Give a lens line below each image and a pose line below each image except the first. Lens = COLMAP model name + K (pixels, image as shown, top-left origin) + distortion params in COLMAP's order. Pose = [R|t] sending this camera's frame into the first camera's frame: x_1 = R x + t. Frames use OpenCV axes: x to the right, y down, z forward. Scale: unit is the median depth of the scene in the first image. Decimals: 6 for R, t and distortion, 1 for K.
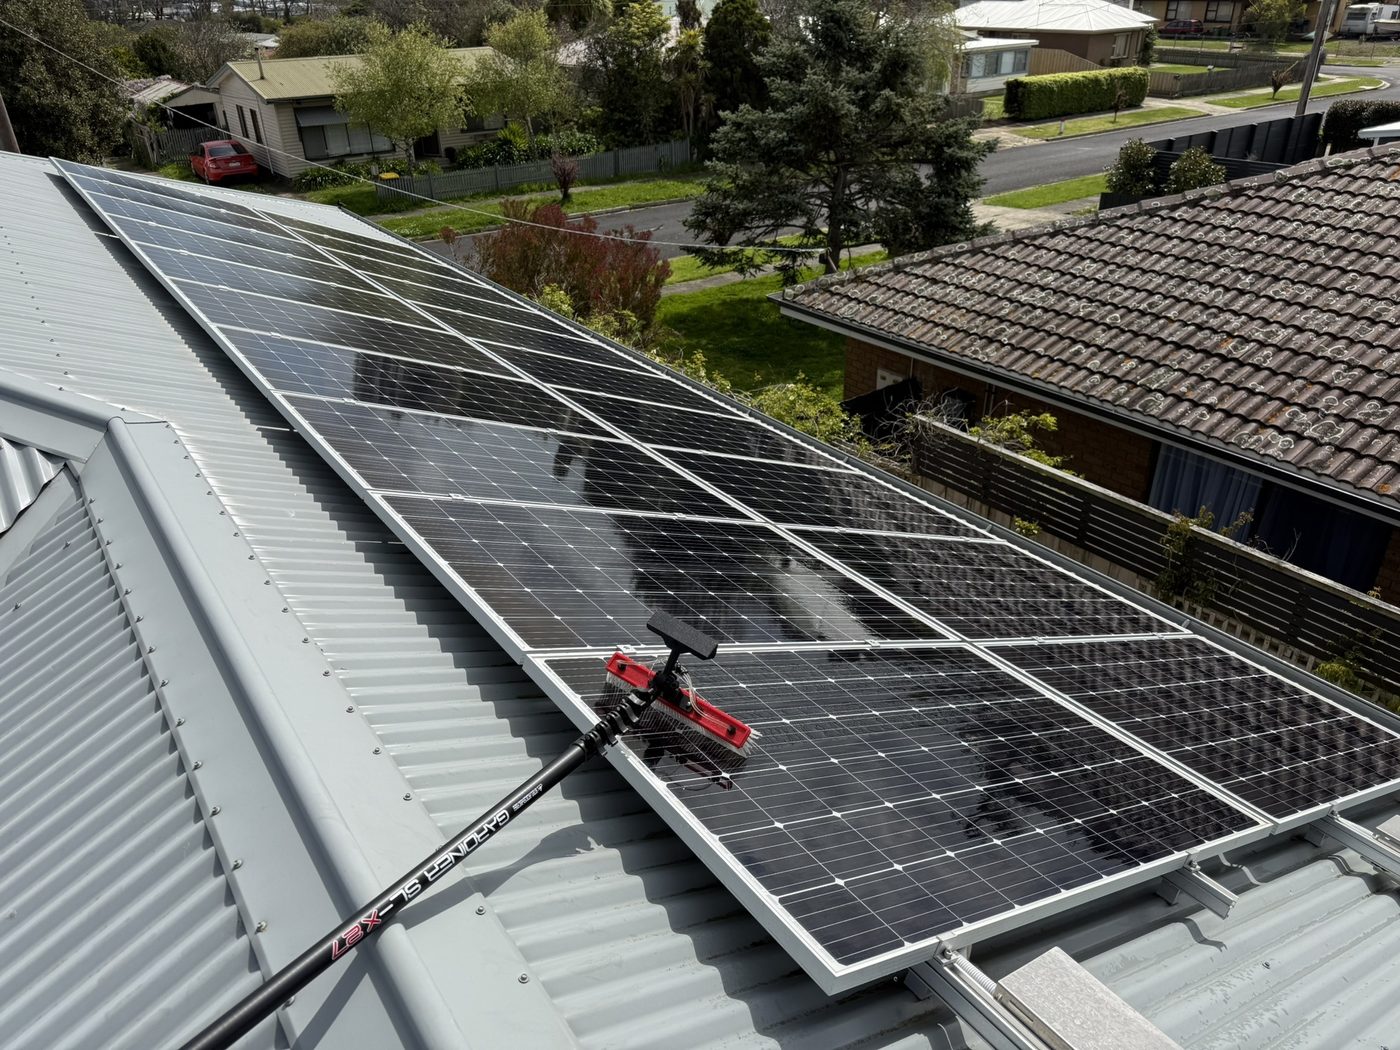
lens RADIAL K [[979.3, 0, 699.7], [0, 979.3, 505.5], [0, 0, 1]] dist [0.101312, -0.147939]
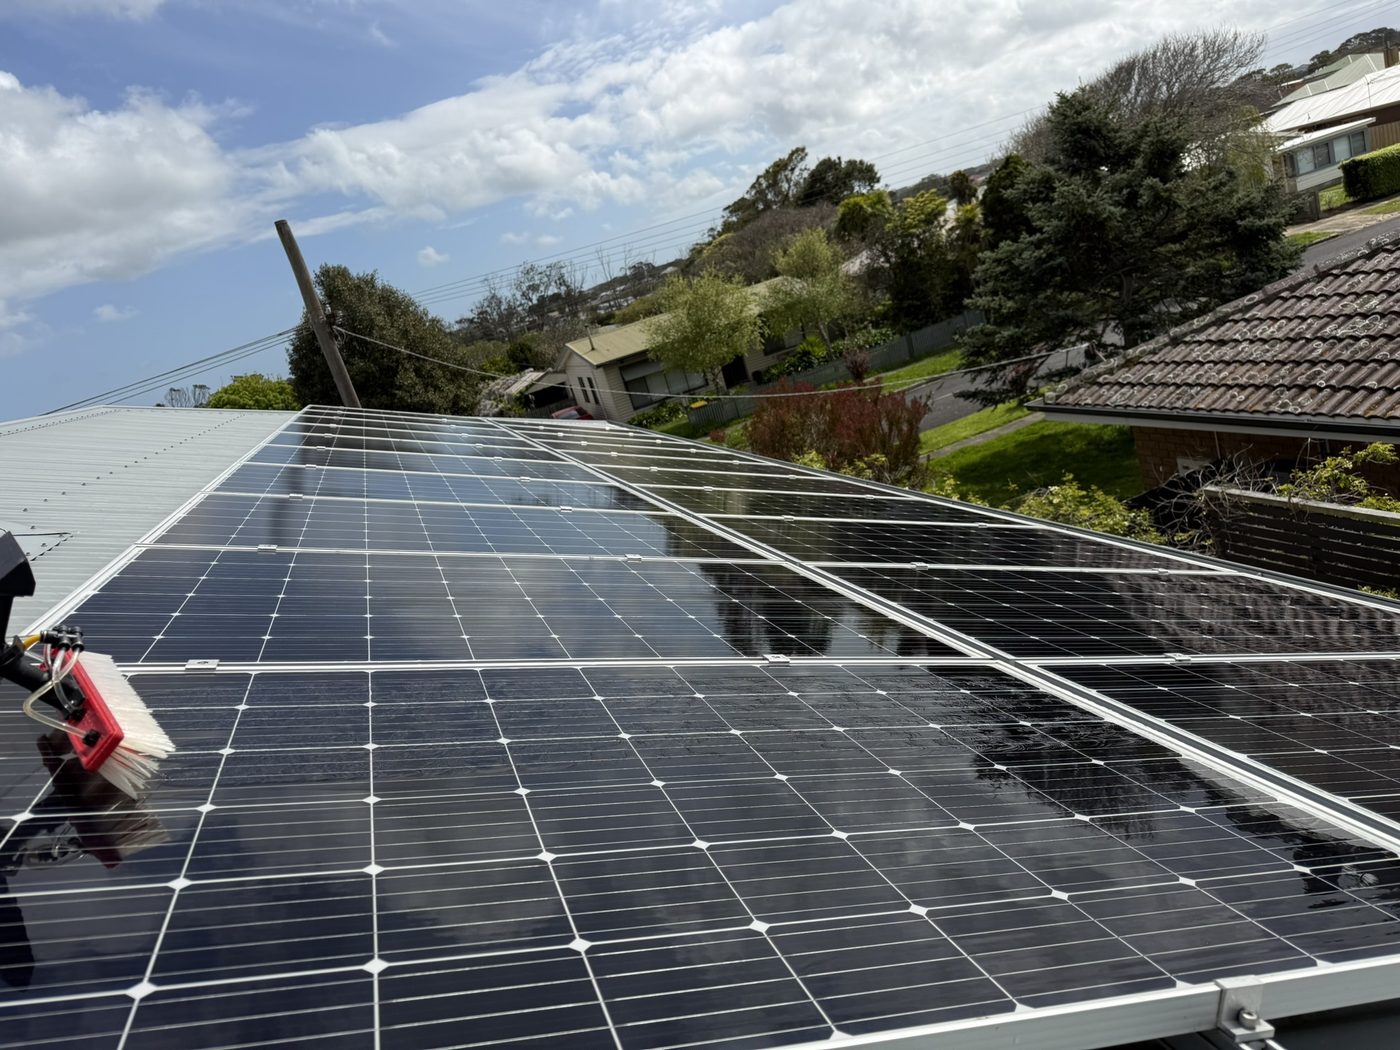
lens RADIAL K [[999.7, 0, 698.7], [0, 999.7, 527.7], [0, 0, 1]] dist [-0.001052, 0.003939]
pose [[0.929121, -0.167569, -0.329628, 0.077789], [0.105574, 0.974534, -0.197832, 0.044945], [0.354384, 0.149009, 0.923151, 0.086982]]
